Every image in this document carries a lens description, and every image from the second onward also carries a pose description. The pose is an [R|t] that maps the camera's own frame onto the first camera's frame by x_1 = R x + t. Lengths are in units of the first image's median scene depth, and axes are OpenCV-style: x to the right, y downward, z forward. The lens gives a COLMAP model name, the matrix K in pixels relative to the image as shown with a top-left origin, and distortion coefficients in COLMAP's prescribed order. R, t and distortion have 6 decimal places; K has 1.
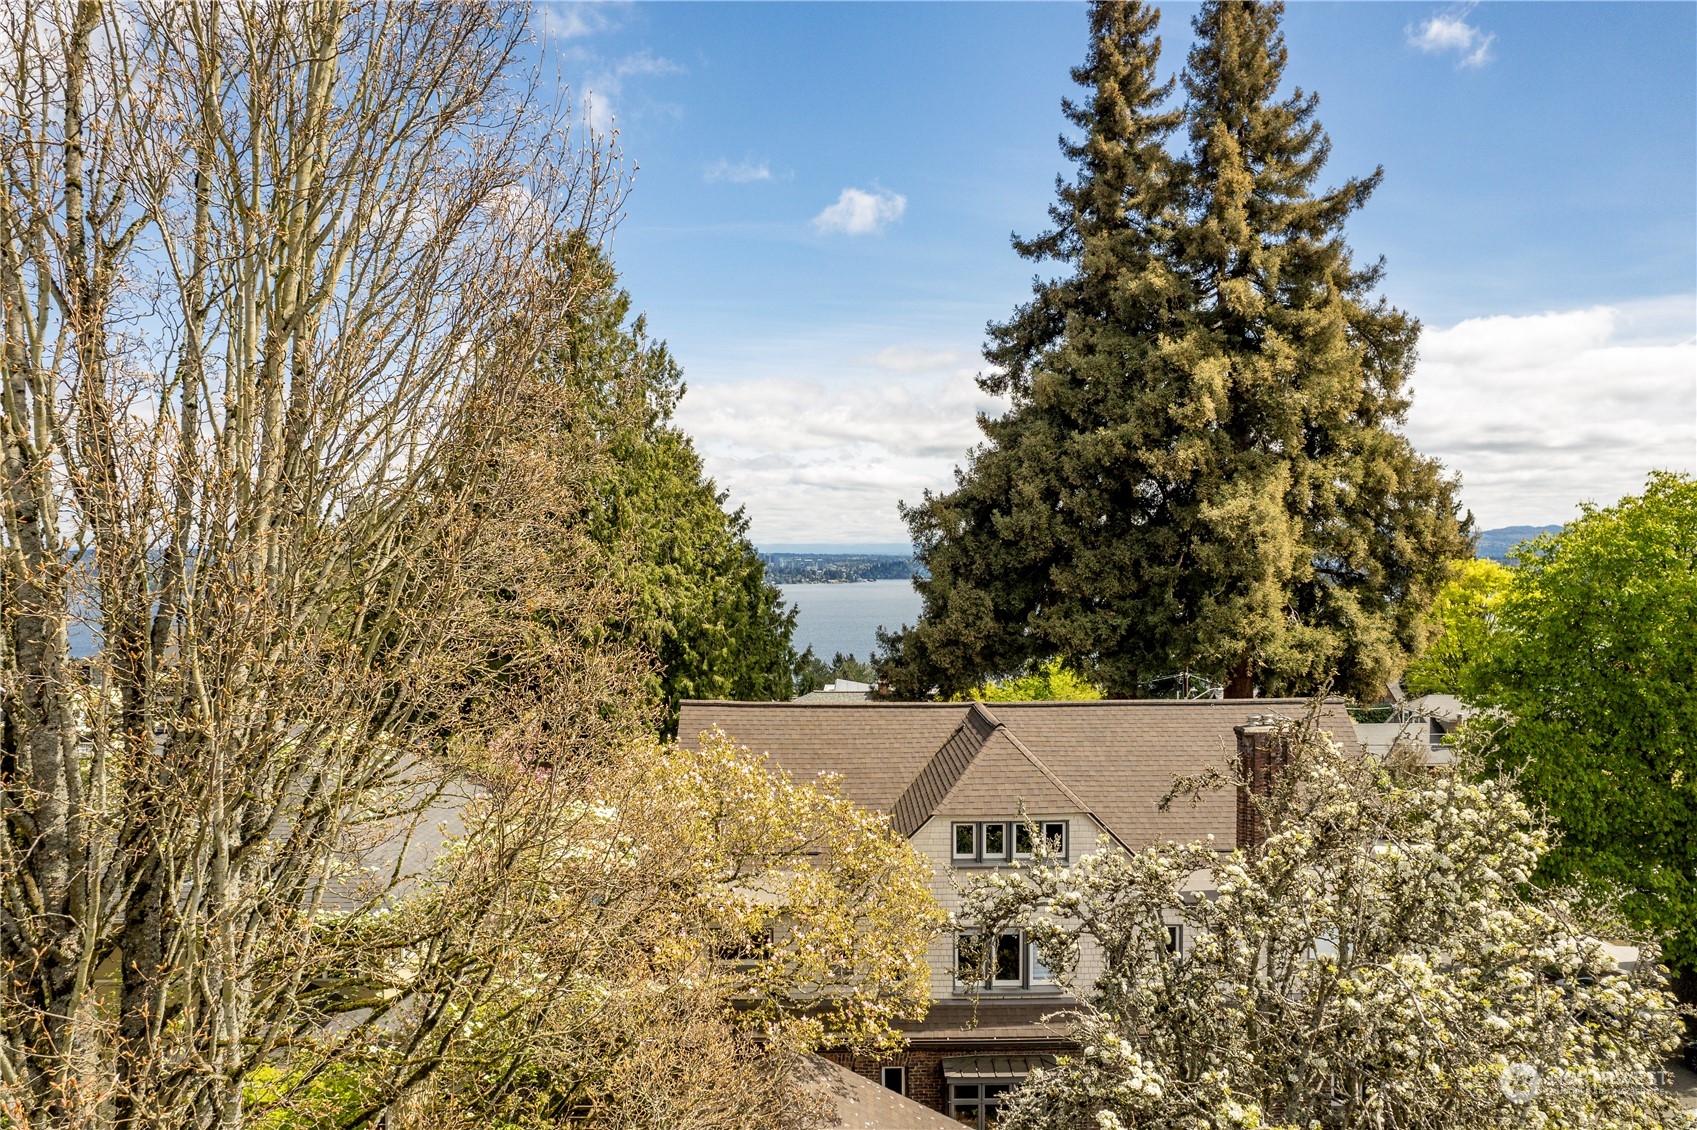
lens RADIAL K [[1085.9, 0, 854.0], [0, 1085.9, 569.1], [0, 0, 1]] dist [-0.072417, 0.055624]
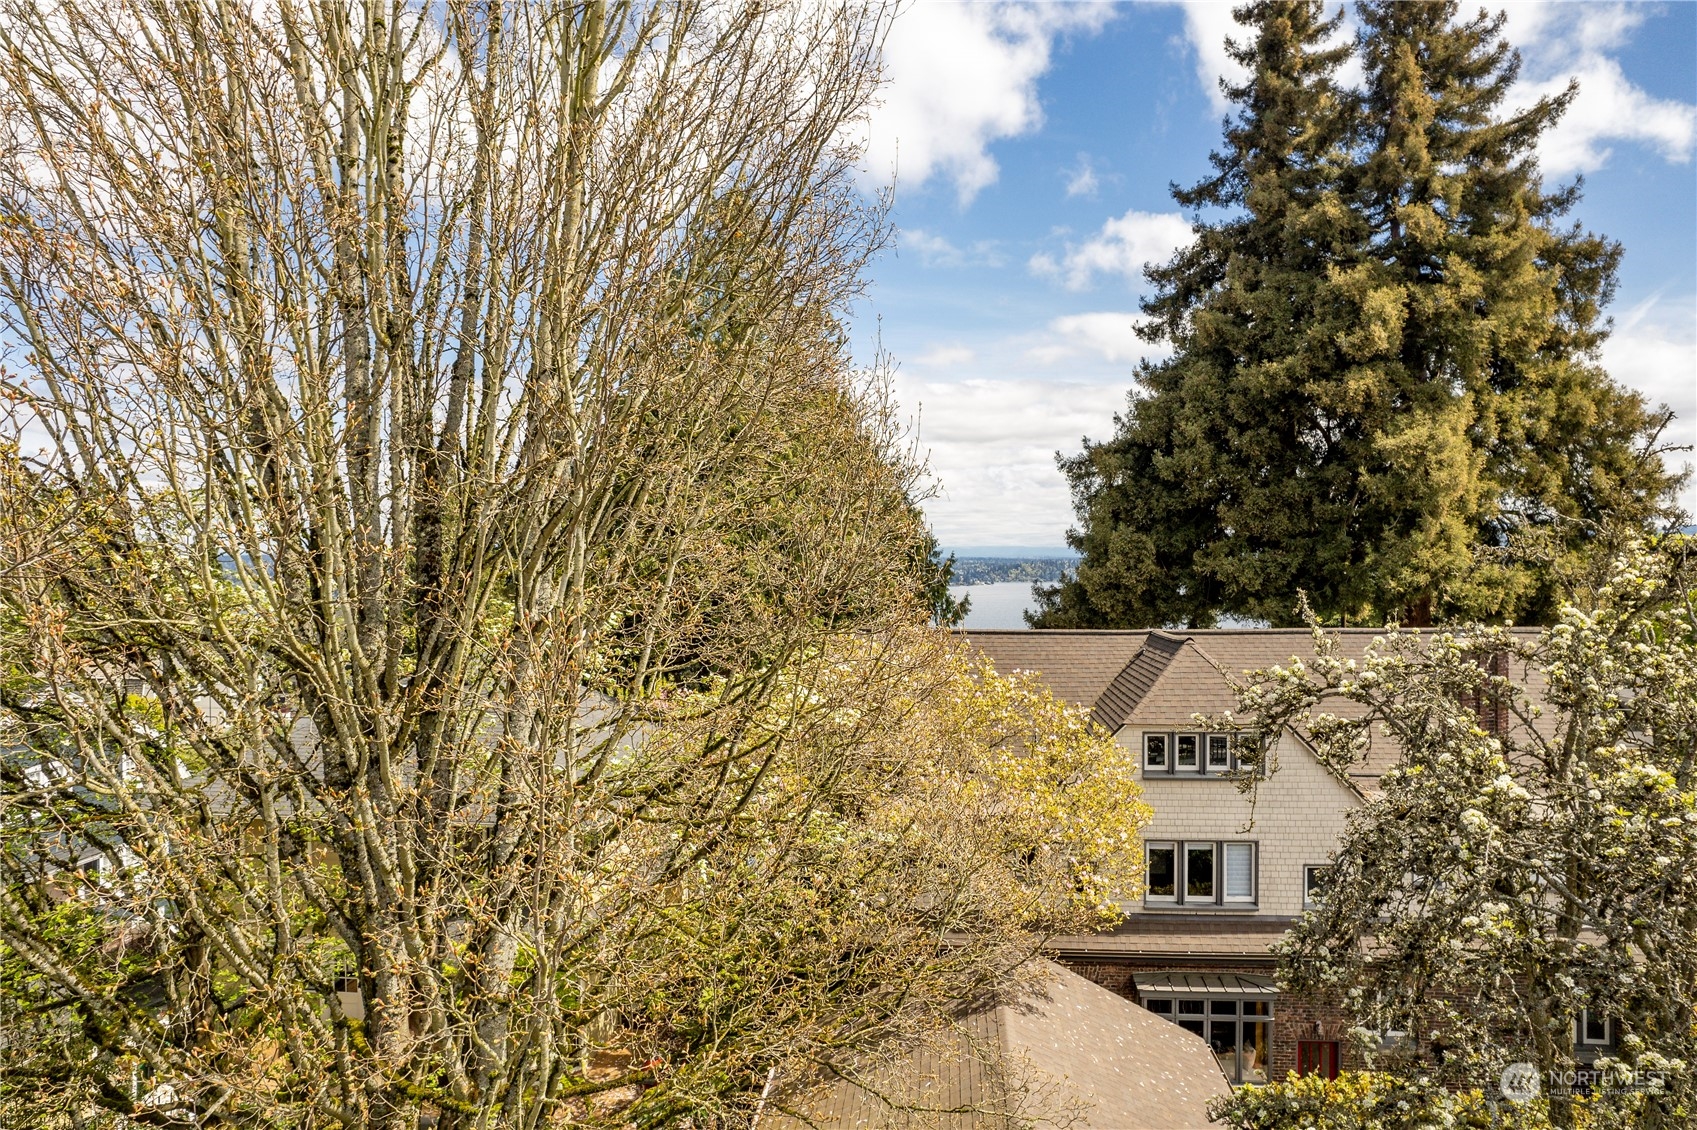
lens RADIAL K [[1091.7, 0, 855.7], [0, 1091.7, 572.8], [0, 0, 1]] dist [-0.086571, 0.079115]
pose [[0.994621, -0.000841, -0.103583, -0.042242], [0.000536, 0.999995, -0.002972, 0.057559], [0.103585, 0.002900, 0.994616, -0.004933]]
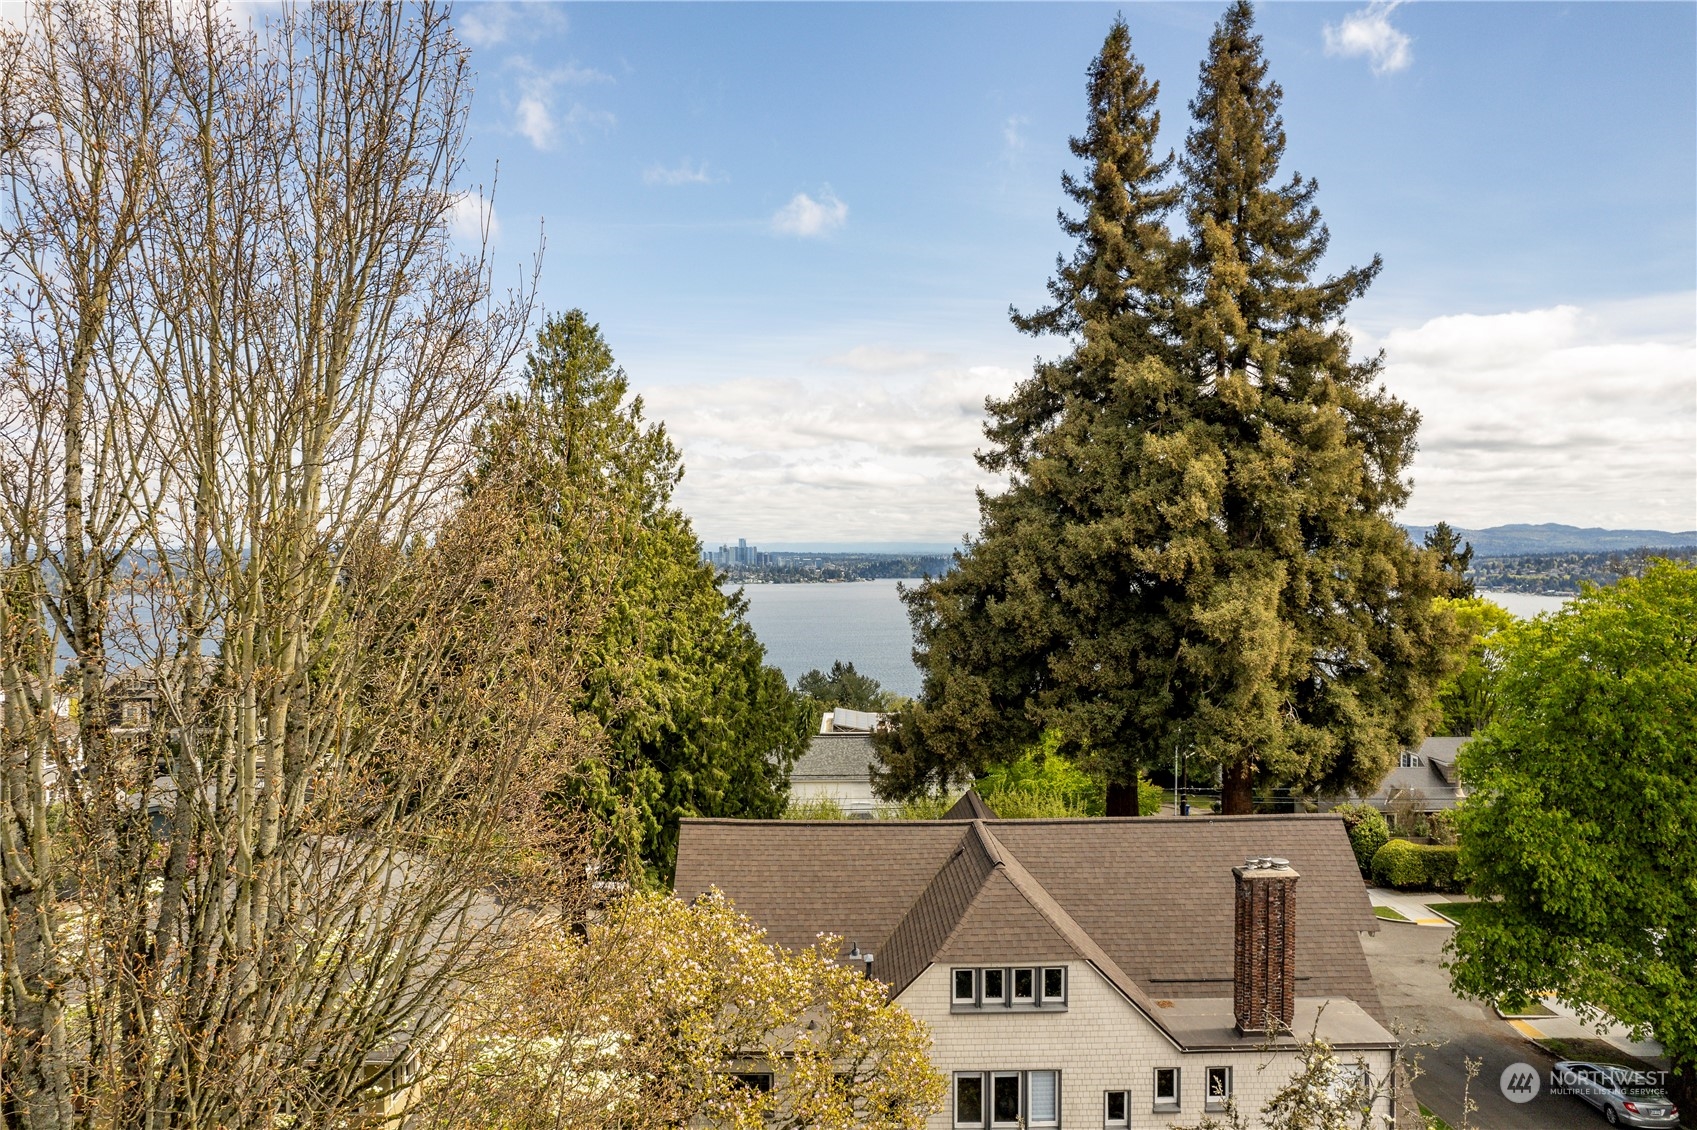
lens RADIAL K [[1088.1, 0, 852.7], [0, 1088.1, 564.3], [0, 0, 1]] dist [-0.080377, 0.064404]
pose [[0.999996, -0.002745, 0.000157, -0.000227], [0.002744, 0.999993, 0.002413, -0.090471], [-0.000164, -0.002413, 0.999997, -0.000431]]
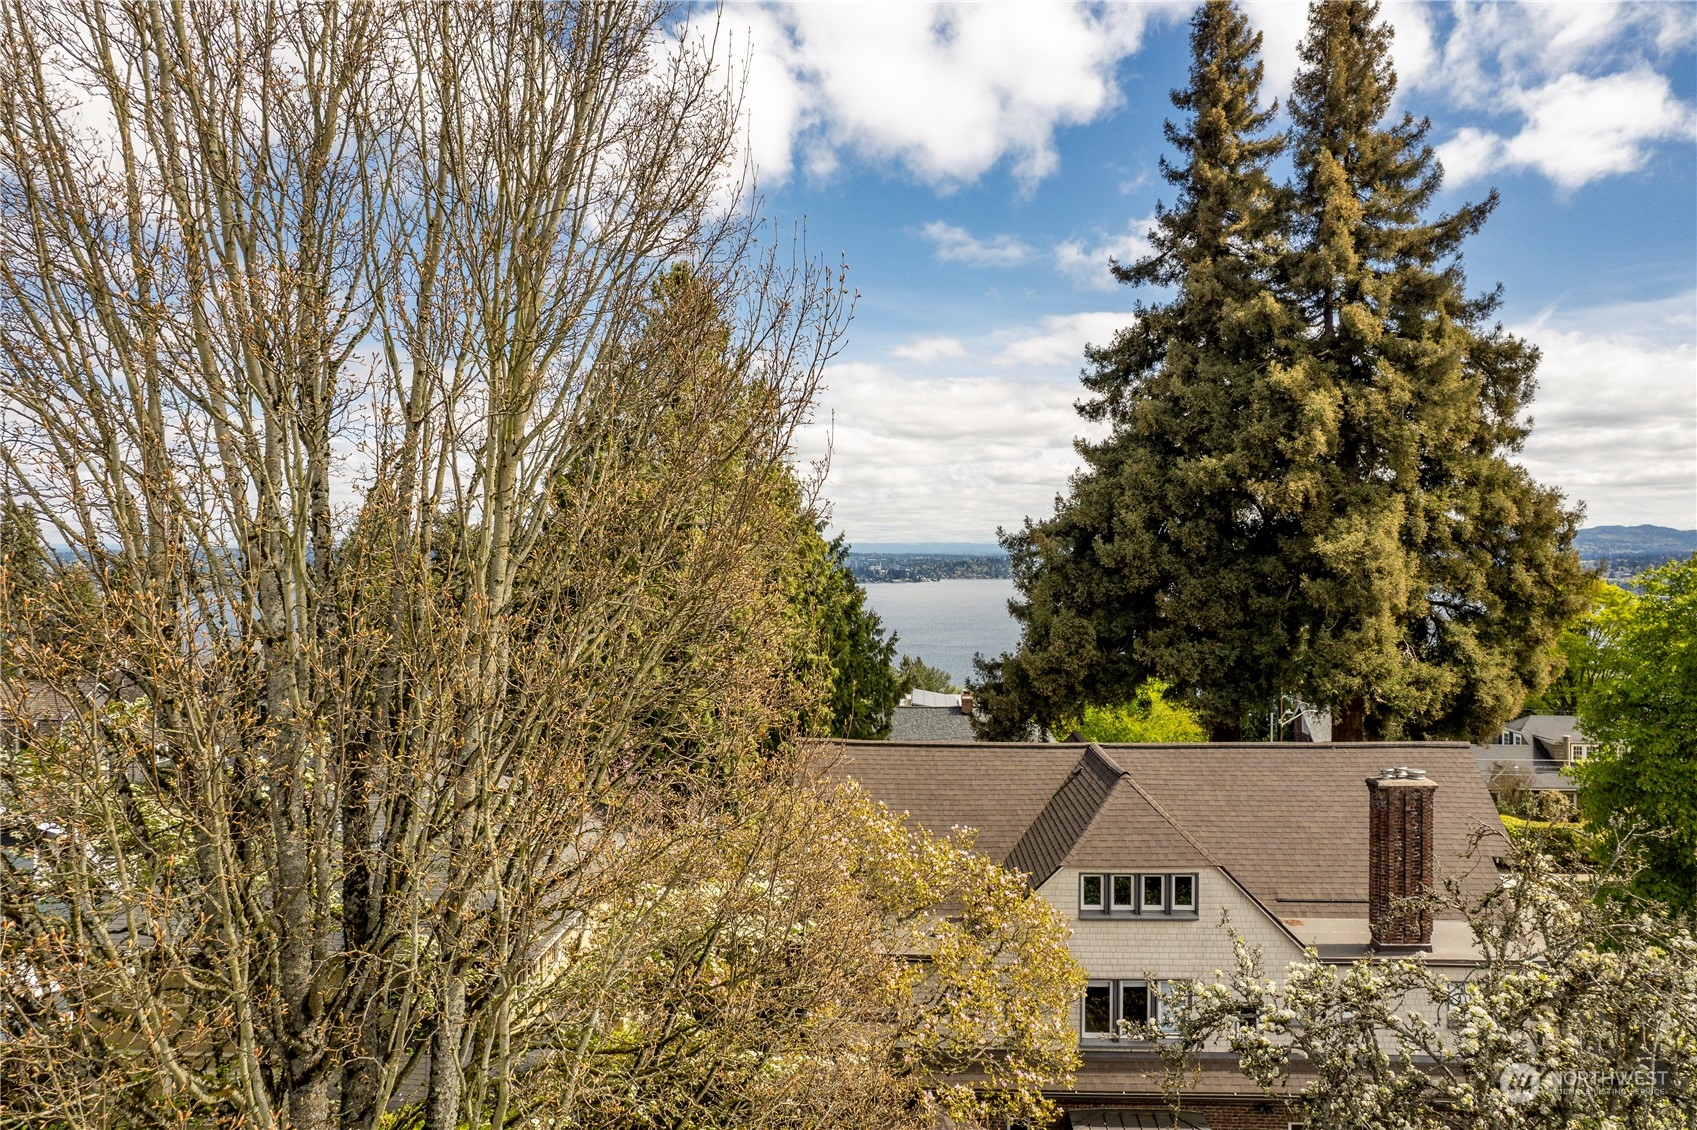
lens RADIAL K [[1091.0, 0, 853.1], [0, 1091.0, 546.7], [0, 0, 1]] dist [-0.088979, 0.087207]
pose [[0.998406, 0.001998, -0.056408, -0.039411], [-0.003037, 0.999827, -0.018338, -0.030060], [0.056362, 0.018480, 0.998239, -0.007026]]
